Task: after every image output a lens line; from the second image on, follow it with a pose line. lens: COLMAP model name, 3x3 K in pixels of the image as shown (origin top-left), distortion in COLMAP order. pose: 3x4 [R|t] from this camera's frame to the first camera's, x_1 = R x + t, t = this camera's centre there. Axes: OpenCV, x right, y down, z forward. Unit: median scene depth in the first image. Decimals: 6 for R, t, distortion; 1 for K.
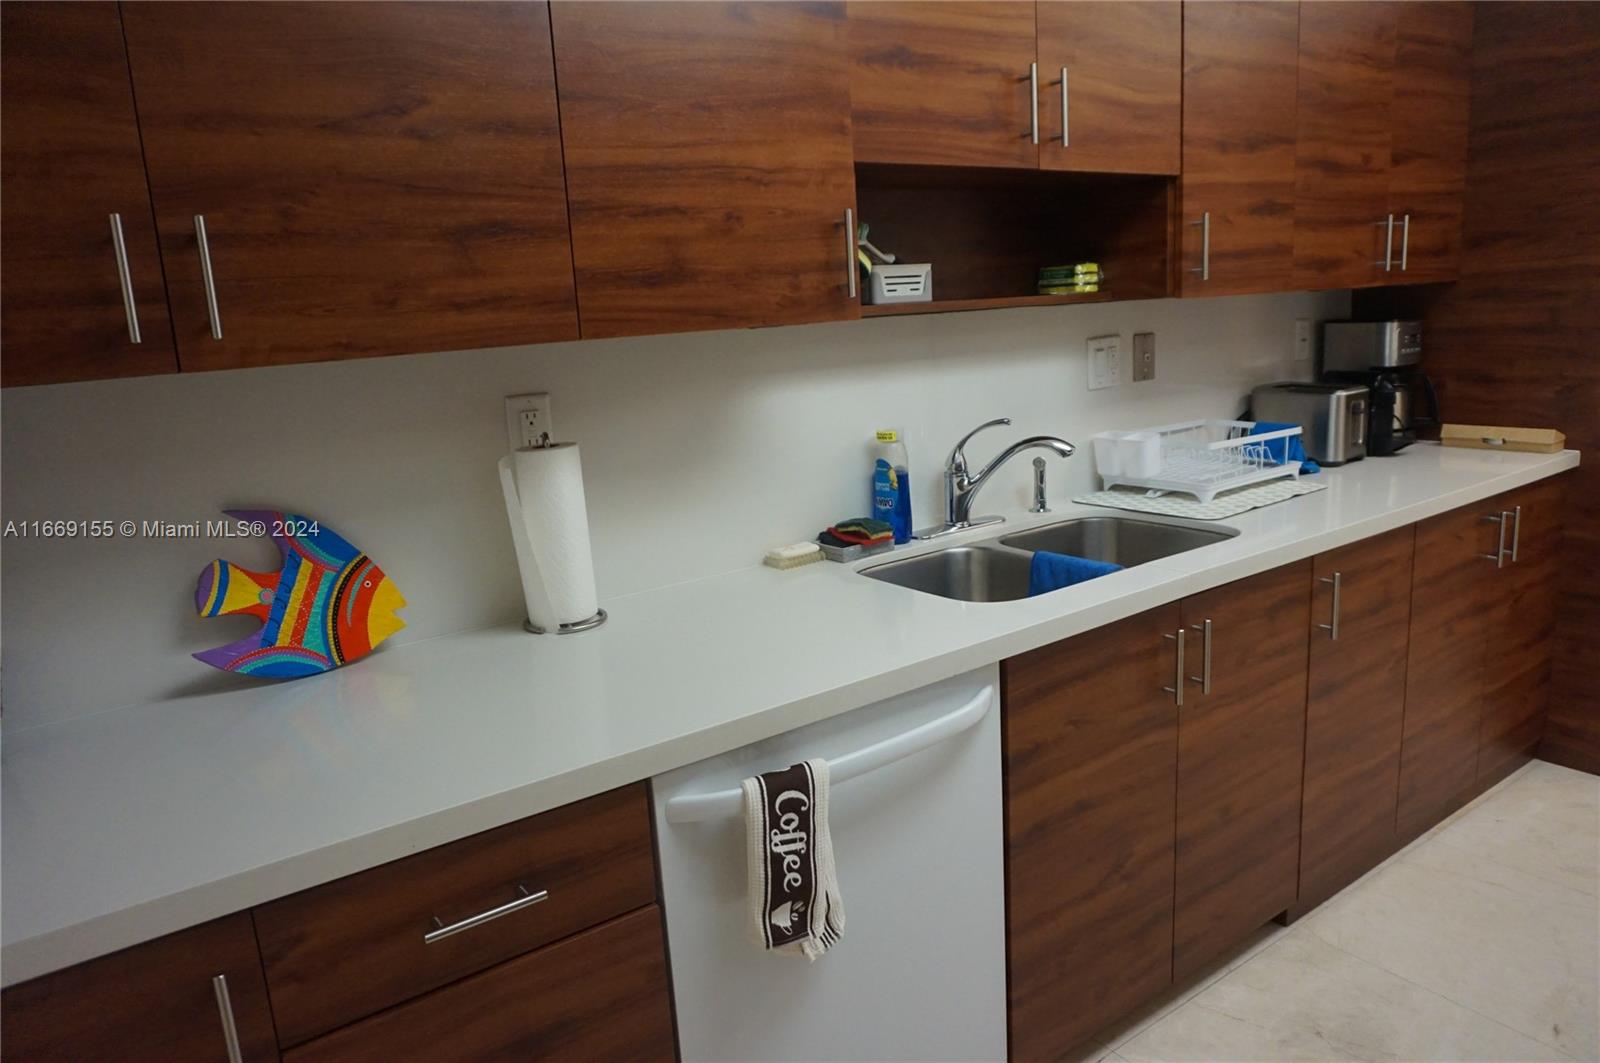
lens RADIAL K [[1074.7, 0, 801.4], [0, 1074.7, 526.4], [0, 0, 1]] dist [-0.047892, 0.026680]
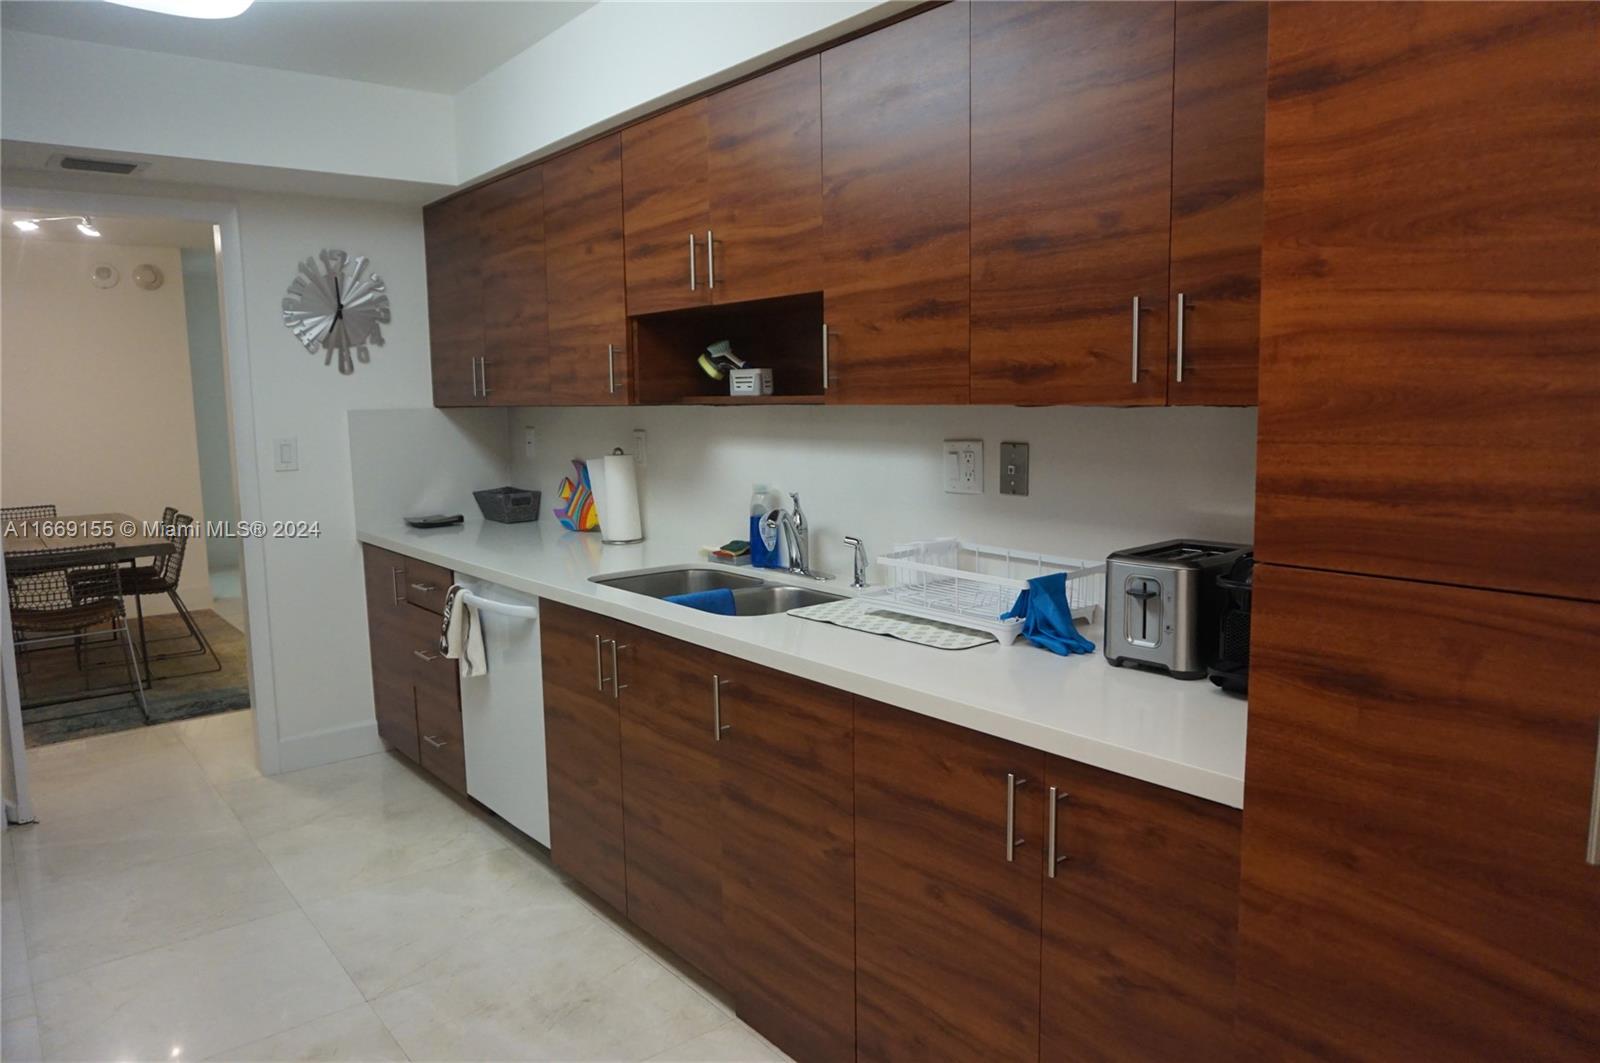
lens RADIAL K [[1074.7, 0, 802.8], [0, 1074.7, 533.0], [0, 0, 1]] dist [-0.047892, 0.026680]
pose [[0.059916, 0.182551, -0.981369, 1.378640], [-0.193872, 0.966542, 0.167957, -0.257634], [0.979195, 0.180196, 0.093303, 0.876269]]
